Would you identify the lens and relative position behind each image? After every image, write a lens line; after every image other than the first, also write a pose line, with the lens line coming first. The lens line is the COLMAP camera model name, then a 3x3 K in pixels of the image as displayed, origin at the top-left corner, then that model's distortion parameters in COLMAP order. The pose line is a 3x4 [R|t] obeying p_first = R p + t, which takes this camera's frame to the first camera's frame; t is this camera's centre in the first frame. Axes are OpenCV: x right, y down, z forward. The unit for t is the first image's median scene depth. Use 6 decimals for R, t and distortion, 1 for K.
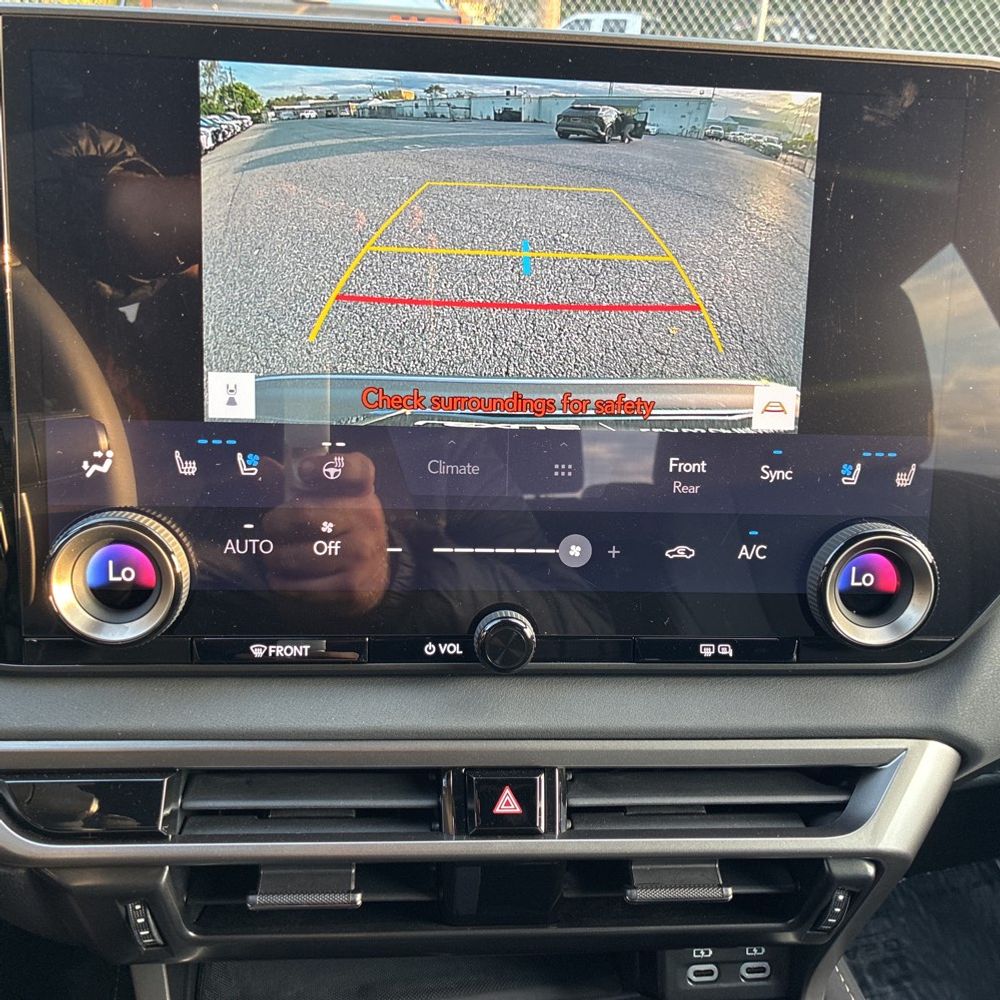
lens RADIAL K [[998.1, 0, 500.0], [0, 998.1, 500.0], [0, 0, 1]] dist [0.045865, -0.034764]
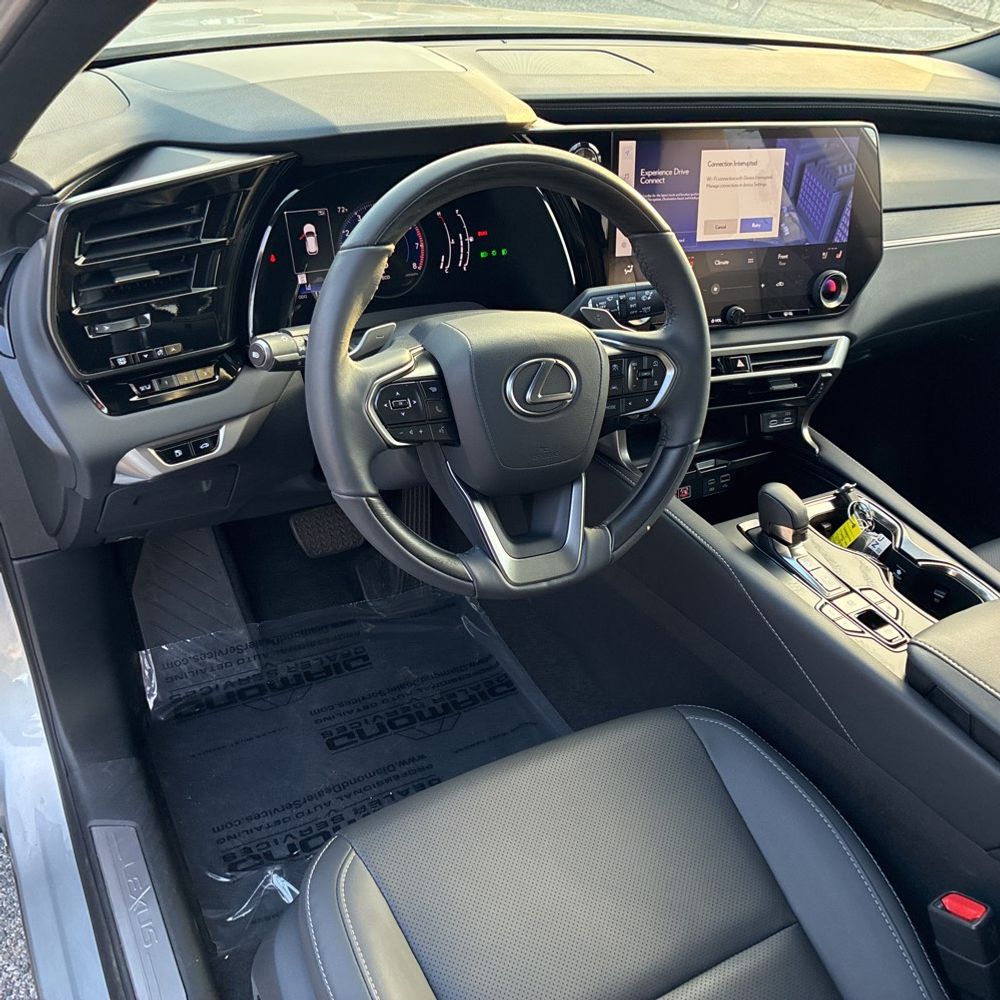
lens RADIAL K [[1004.0, 0, 489.9], [0, 1004.0, 498.0], [0, 0, 1]] dist [0.046345, -0.039102]
pose [[0.950209, -0.139595, 0.278597, -1.739686], [0.079622, 0.973133, 0.216037, -0.054700], [-0.301269, -0.183098, 0.935795, -1.930727]]
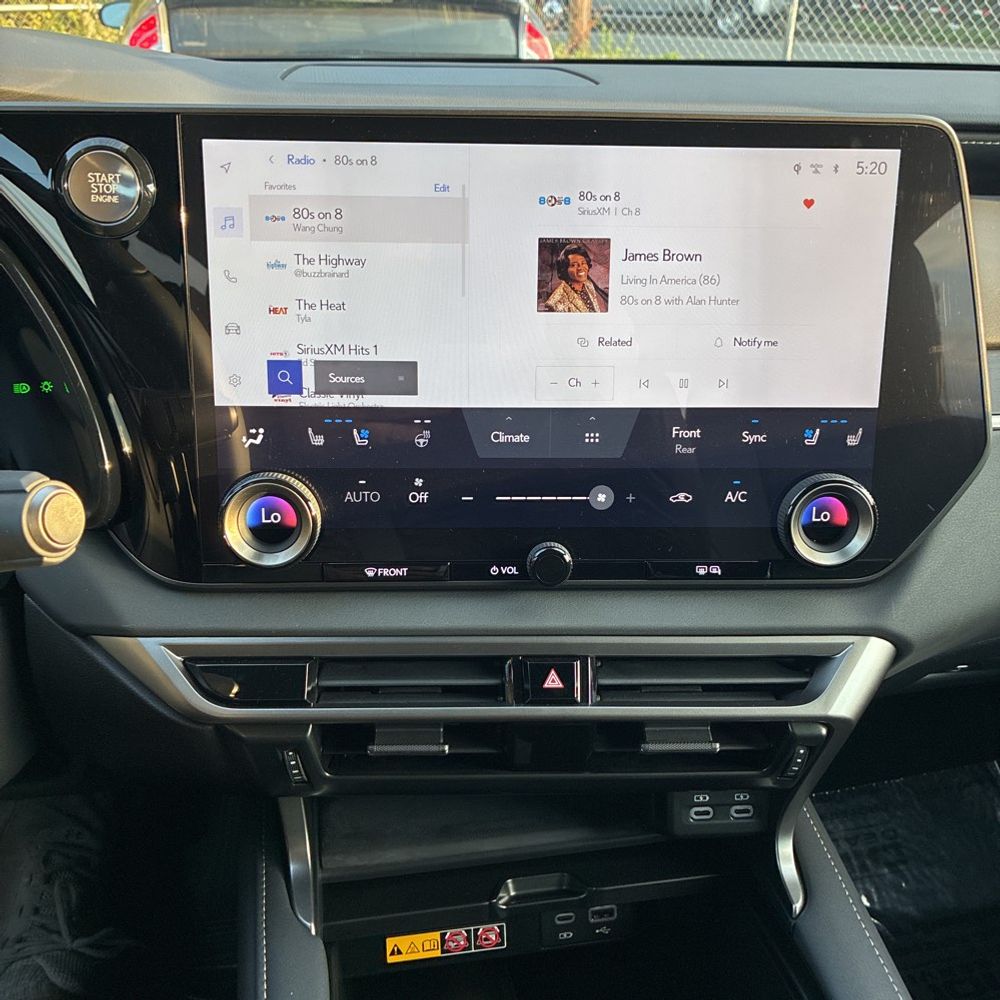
lens RADIAL K [[1004.0, 0, 489.9], [0, 1004.0, 498.0], [0, 0, 1]] dist [0.046345, -0.039102]
pose [[0.998790, -0.010569, -0.048031, -0.009890], [0.013375, 0.998198, 0.058496, -0.029120], [0.047326, -0.059068, 0.997132, -0.351885]]
